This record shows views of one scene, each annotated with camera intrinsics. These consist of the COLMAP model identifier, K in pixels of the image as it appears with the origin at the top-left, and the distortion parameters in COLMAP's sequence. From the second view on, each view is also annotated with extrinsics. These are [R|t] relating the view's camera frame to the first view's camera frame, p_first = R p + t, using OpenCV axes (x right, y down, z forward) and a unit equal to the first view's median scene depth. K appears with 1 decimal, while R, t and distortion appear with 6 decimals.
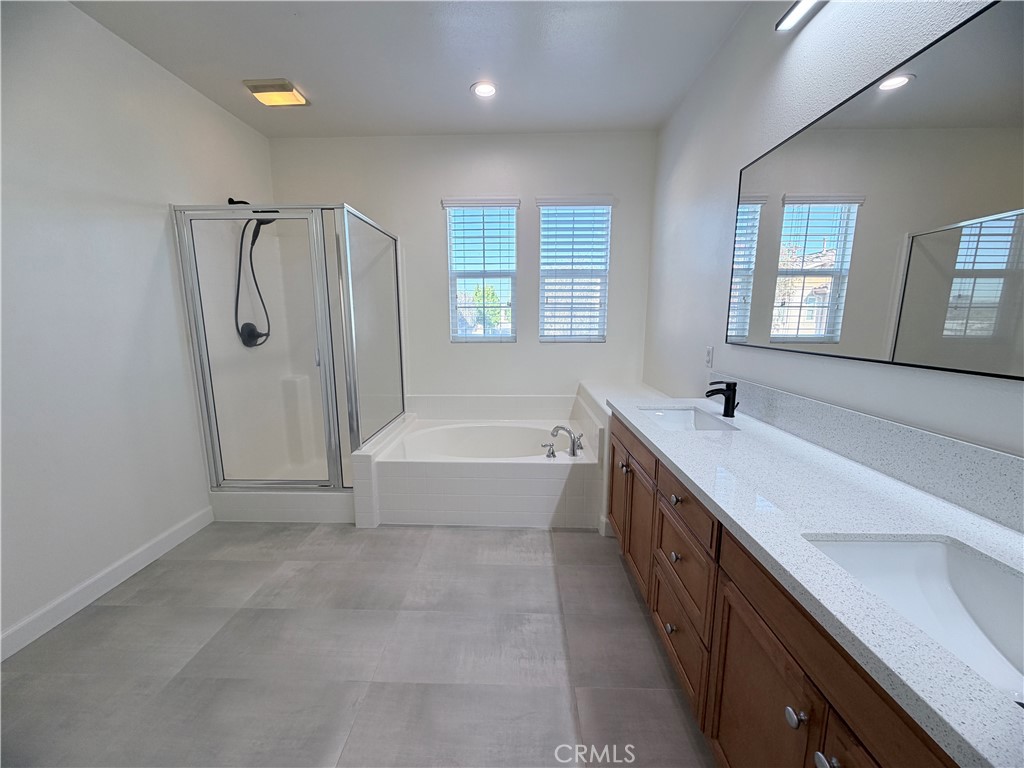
lens RADIAL K [[407.0, 0, 506.8], [0, 407.0, 385.3], [0, 0, 1]] dist [0.000580, 0.000007]
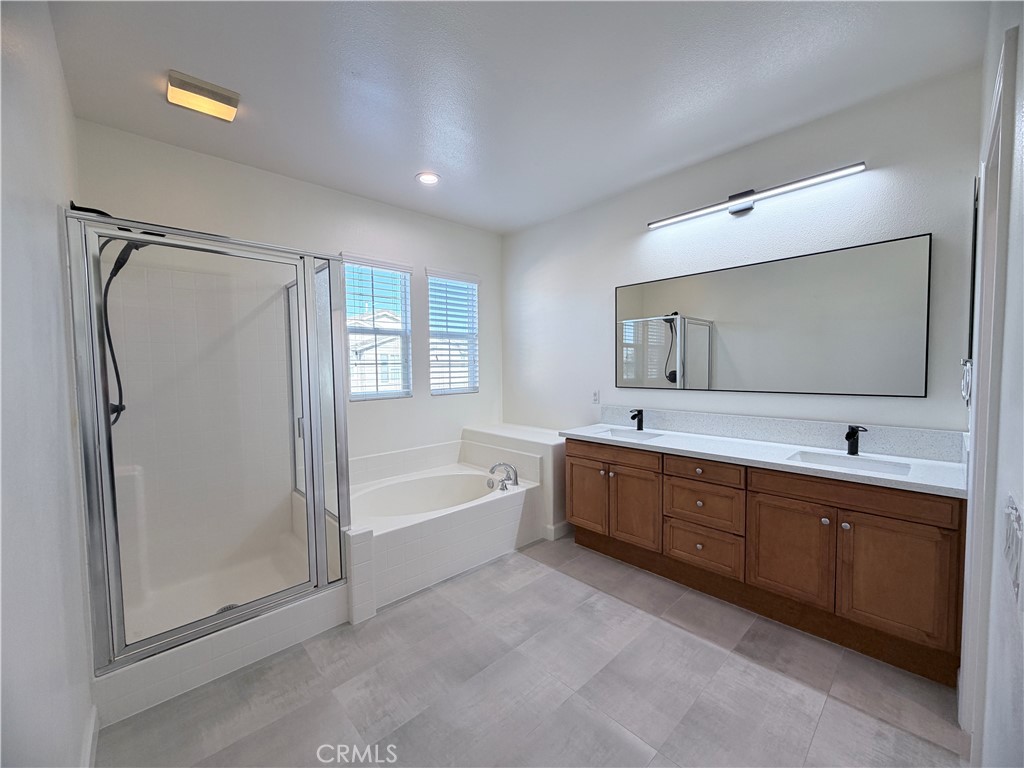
lens RADIAL K [[407.0, 0, 506.8], [0, 407.0, 385.3], [0, 0, 1]] dist [0.000580, 0.000007]
pose [[0.709037, -0.040765, 0.703992, -0.721838], [0.127349, 0.989315, -0.070974, -0.040707], [-0.693577, 0.139976, 0.706653, 0.118278]]
